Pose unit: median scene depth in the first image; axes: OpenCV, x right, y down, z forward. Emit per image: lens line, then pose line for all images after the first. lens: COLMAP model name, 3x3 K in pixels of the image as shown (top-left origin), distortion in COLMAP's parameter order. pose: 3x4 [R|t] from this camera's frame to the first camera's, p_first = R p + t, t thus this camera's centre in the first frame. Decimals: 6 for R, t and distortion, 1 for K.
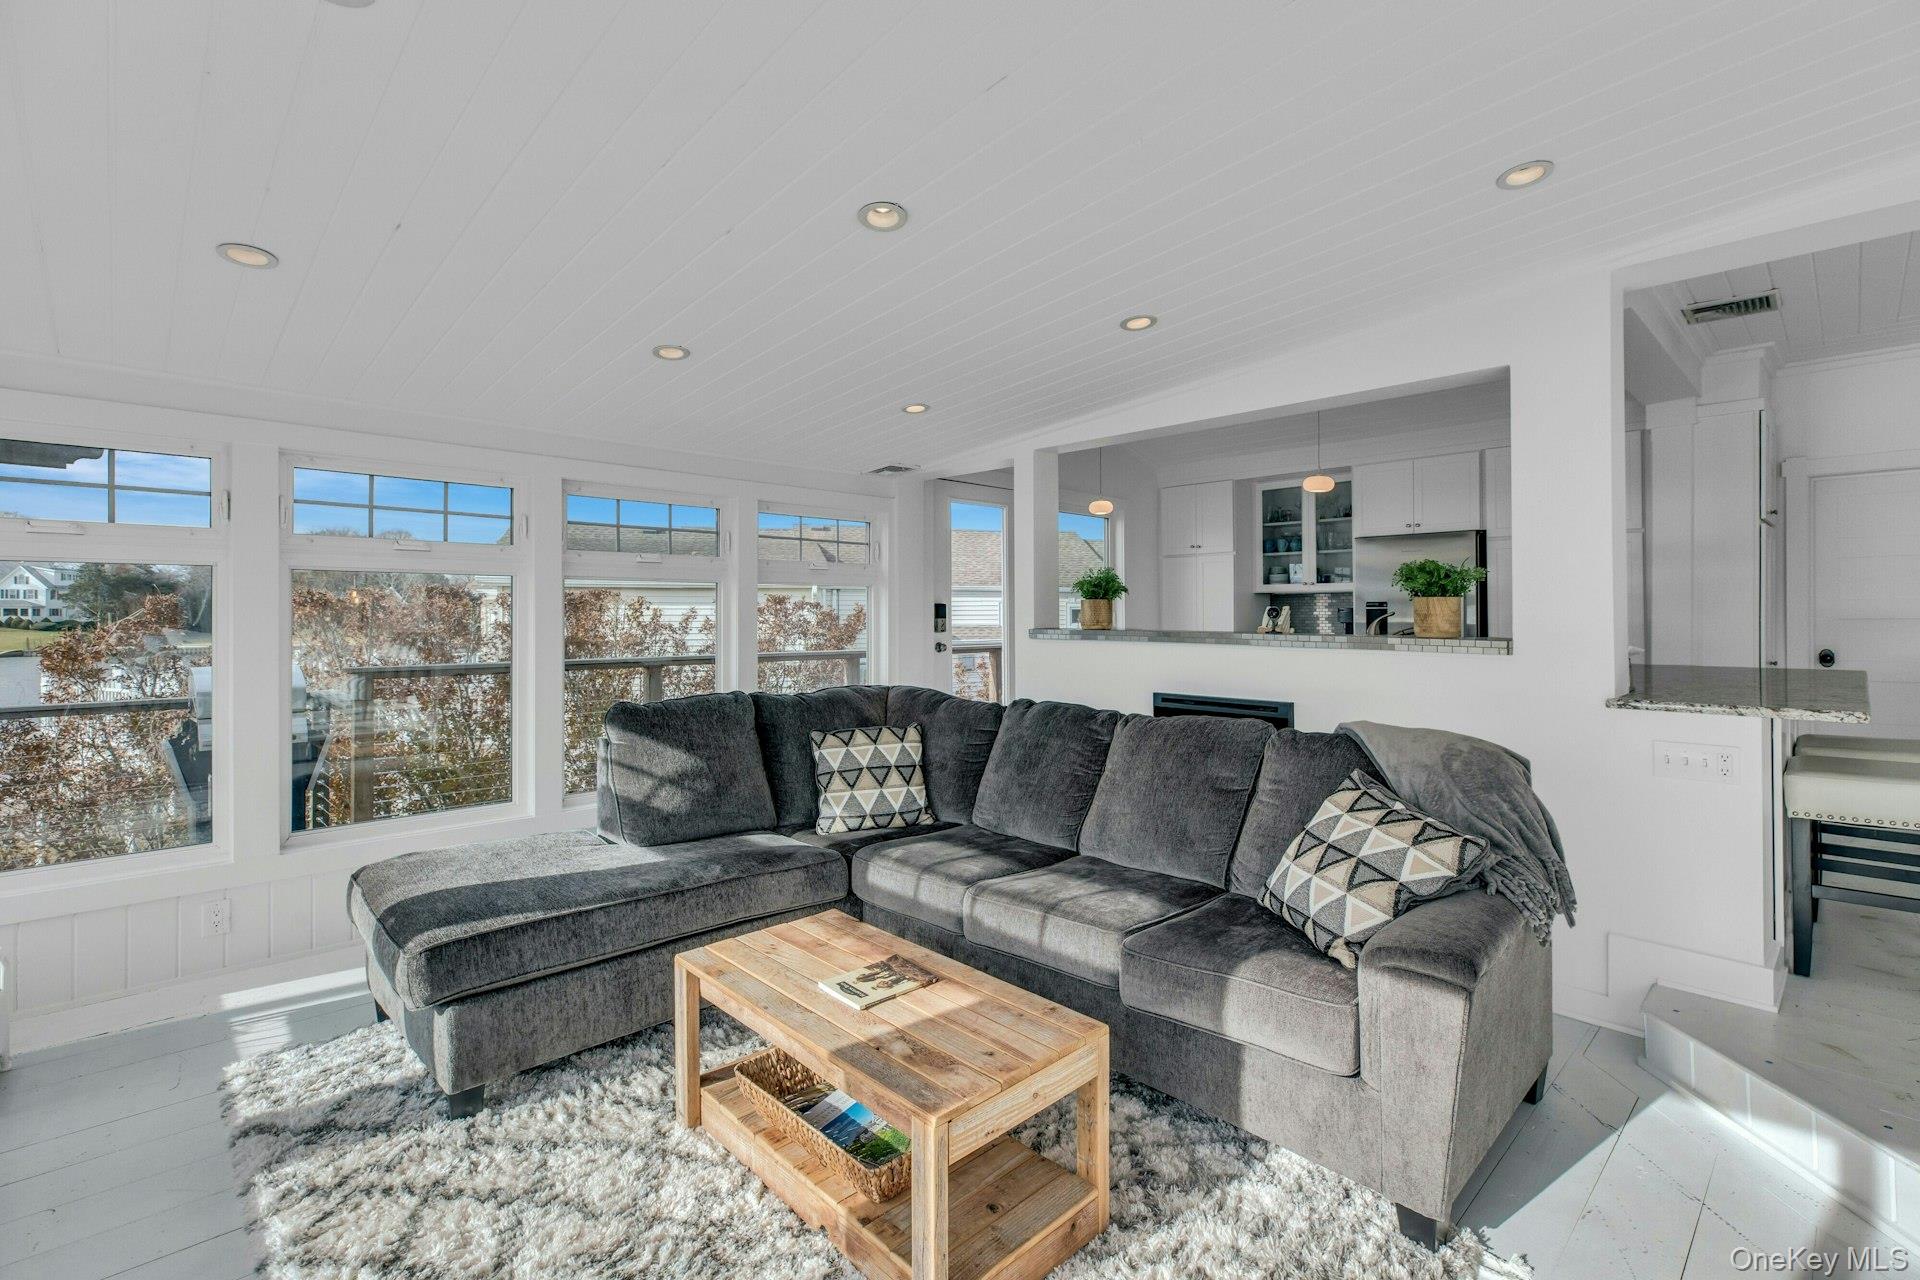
lens RADIAL K [[871.5, 0, 960.0], [0, 871.5, 607.0], [0, 0, 1]] dist [0.000117, -0.000109]
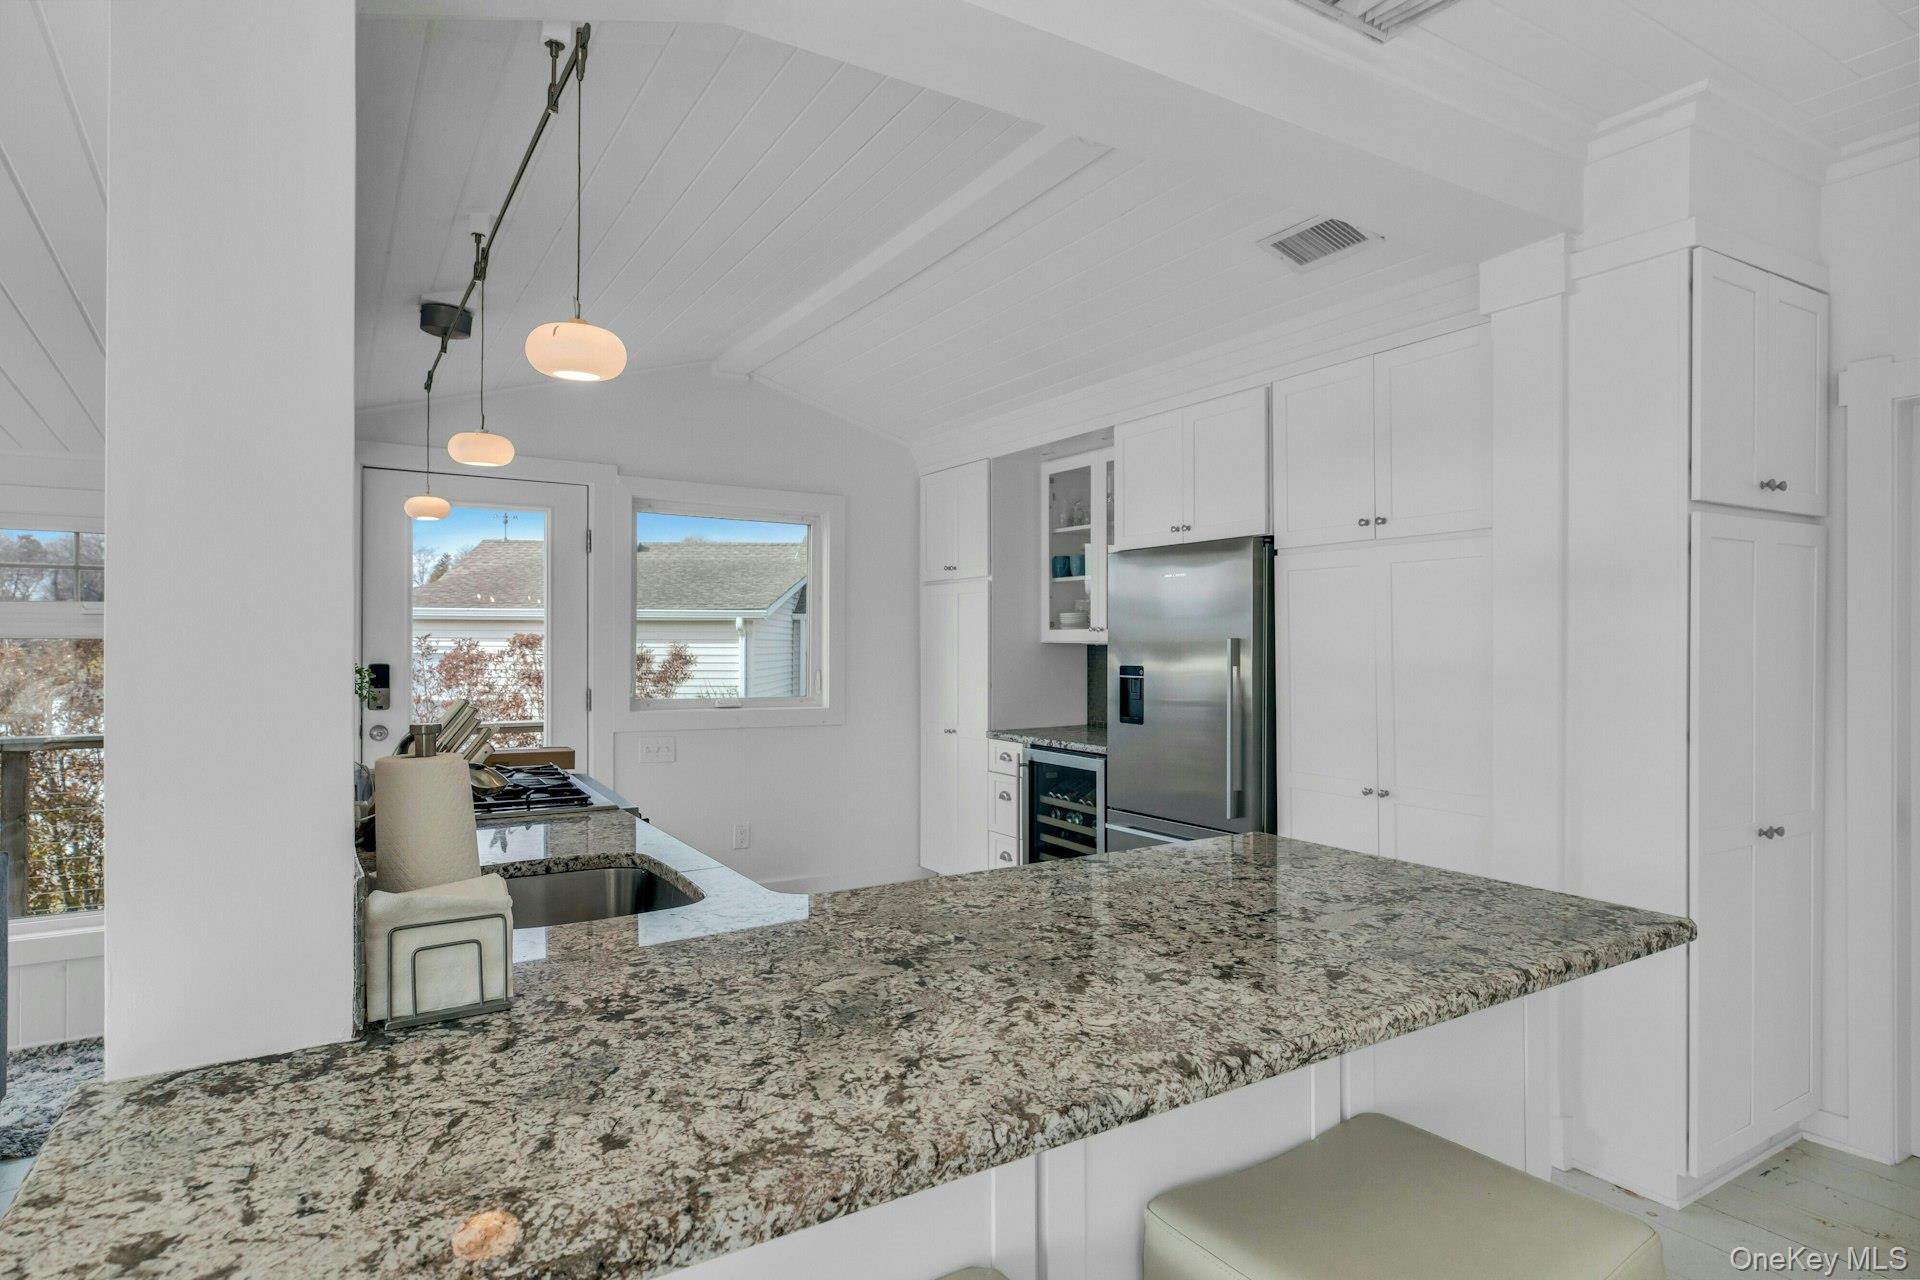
lens RADIAL K [[1050.1, 0, 960.0], [0, 1050.1, 640.0], [0, 0, 1]] dist [-0.000261, -0.000581]
pose [[0.977378, 0.006052, -0.211412, 0.551028], [-0.005087, 0.999974, 0.005110, -0.027651], [0.211438, -0.003919, 0.977384, 0.342716]]
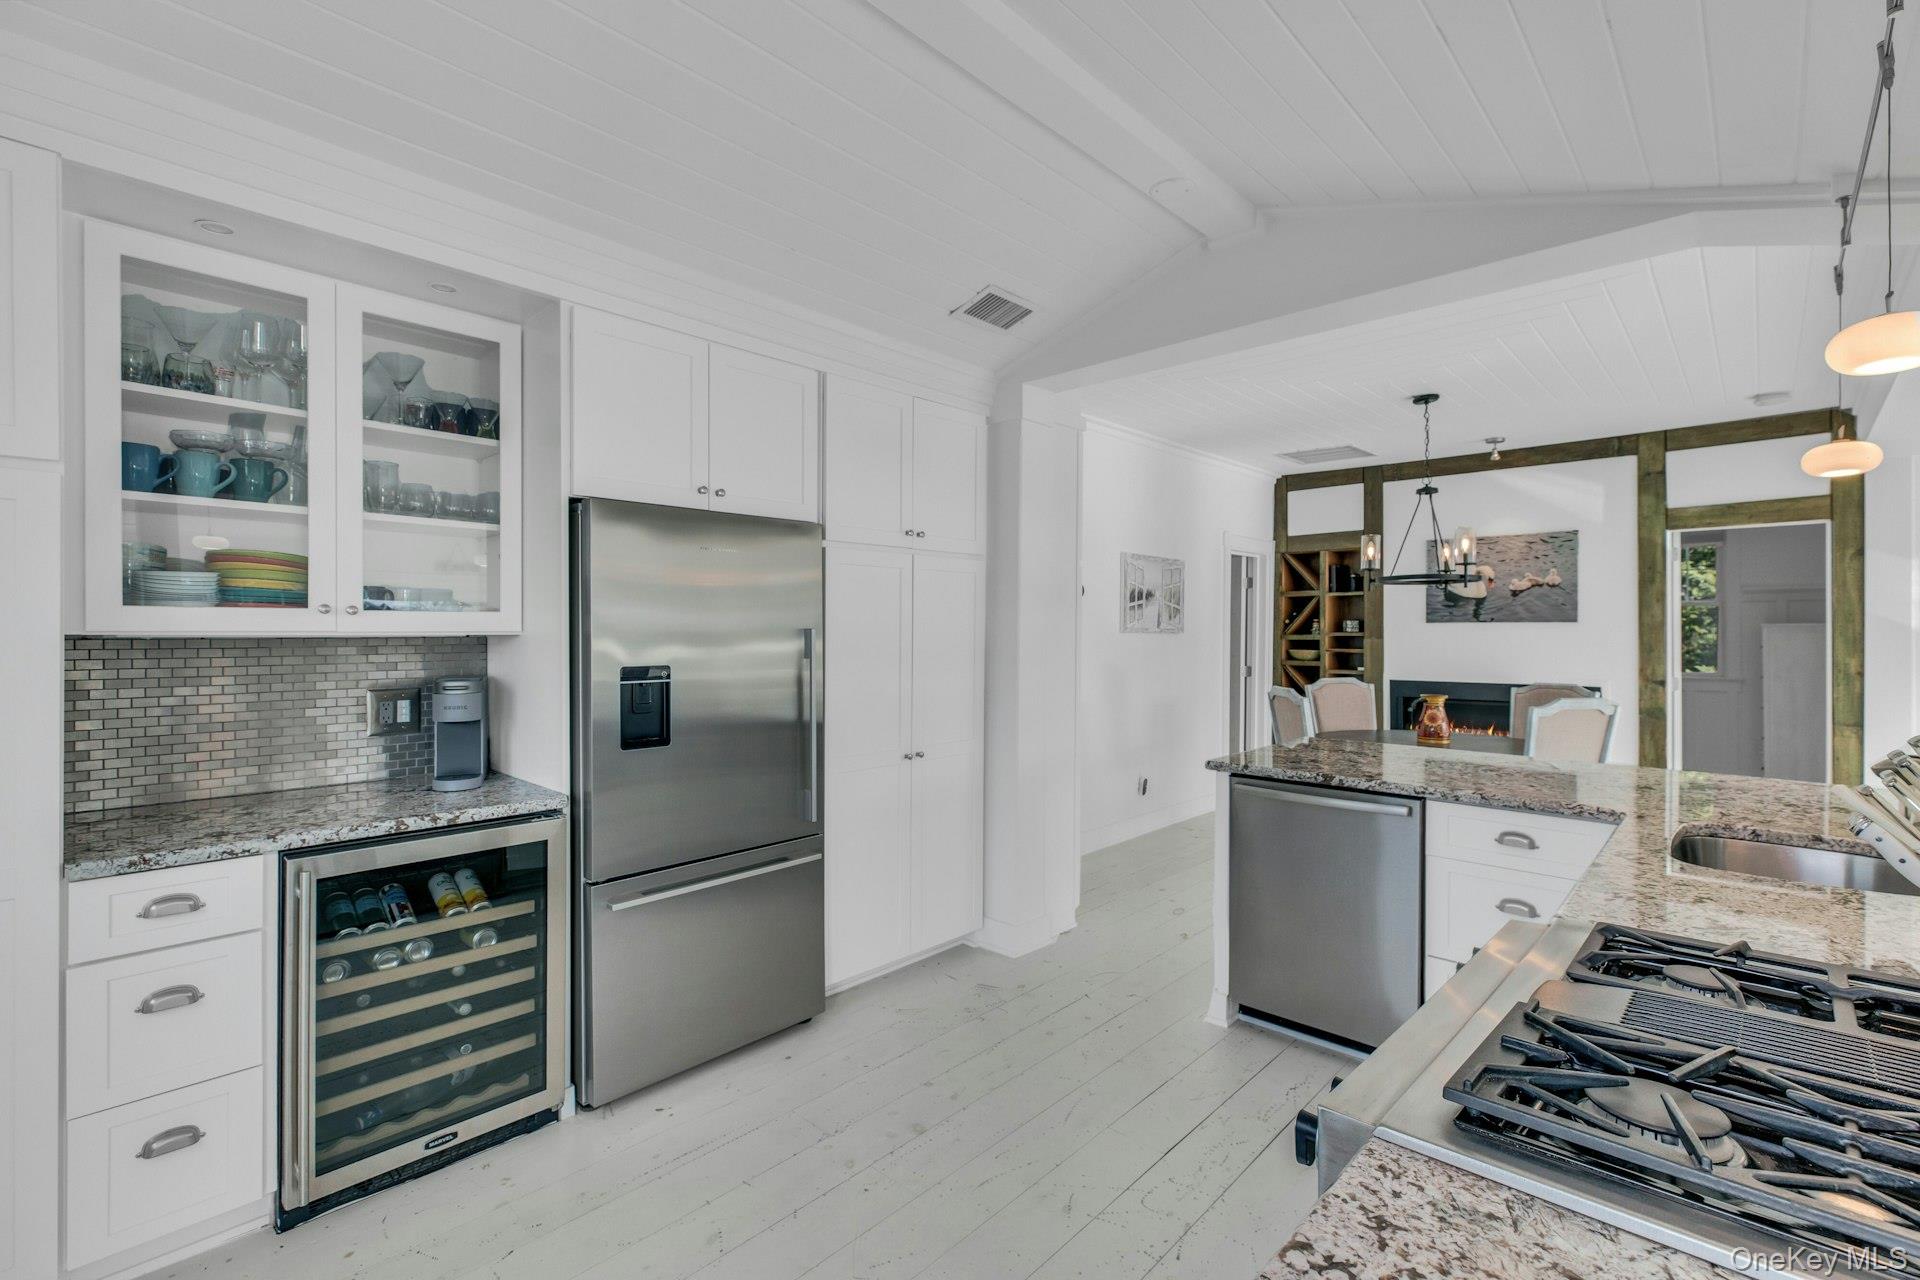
lens RADIAL K [[859.0, 0, 964.5], [0, 859.0, 635.2], [0, 0, 1]] dist [0.000673, -0.000664]
pose [[-0.058805, 0.002949, 0.998265, 0.084836], [-0.003993, 0.999987, -0.003189, -0.021001], [-0.998262, -0.004174, -0.058792, 0.945412]]
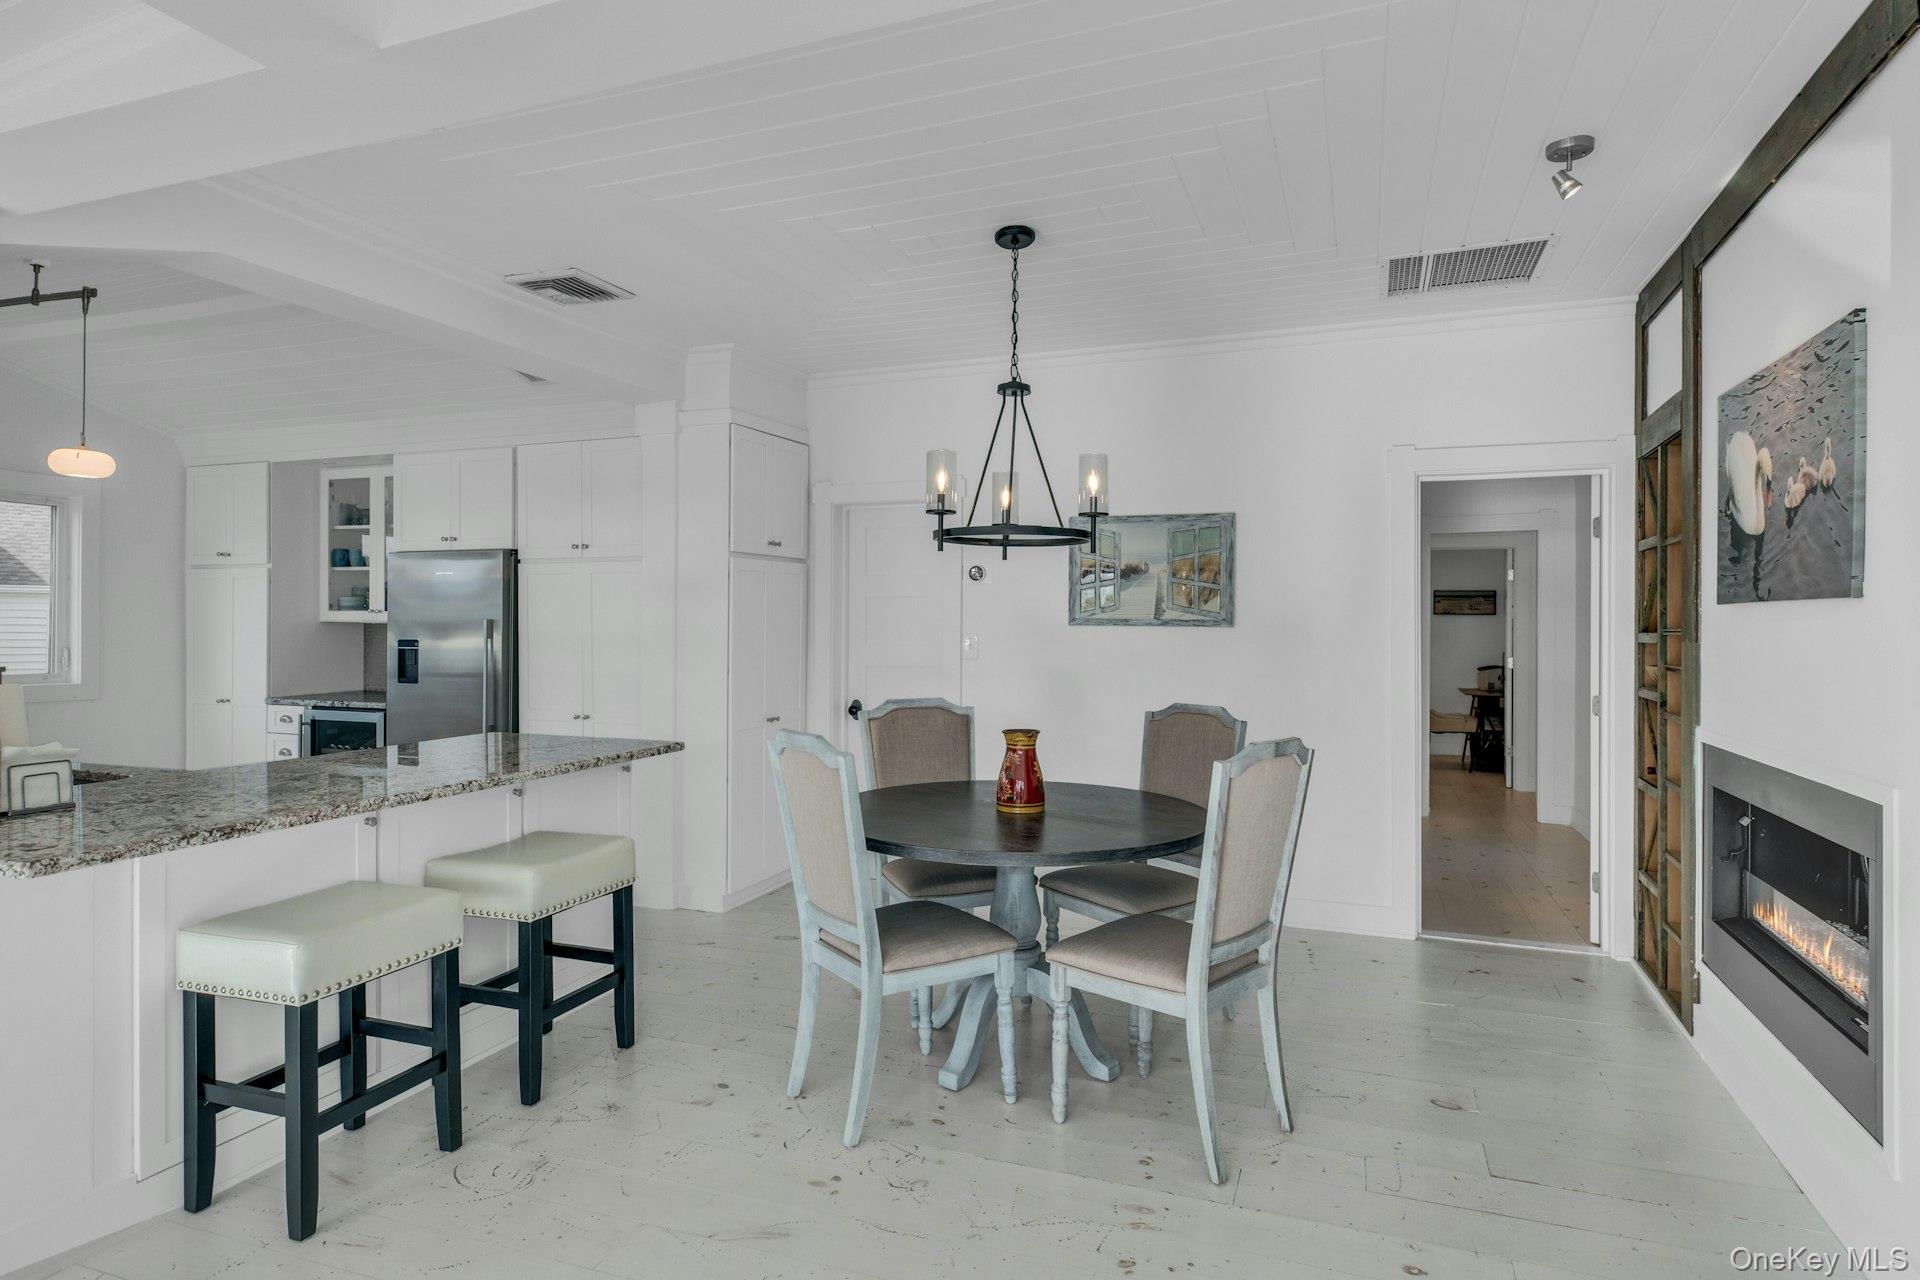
lens RADIAL K [[1068.0, 0, 966.9], [0, 1068.0, 614.0], [0, 0, 1]] dist [0.013644, 0.000517]
pose [[0.905336, 0.010713, 0.424560, 0.559654], [-0.010565, 0.999941, -0.002703, -0.032994], [-0.424564, -0.002038, 0.905396, -0.026709]]
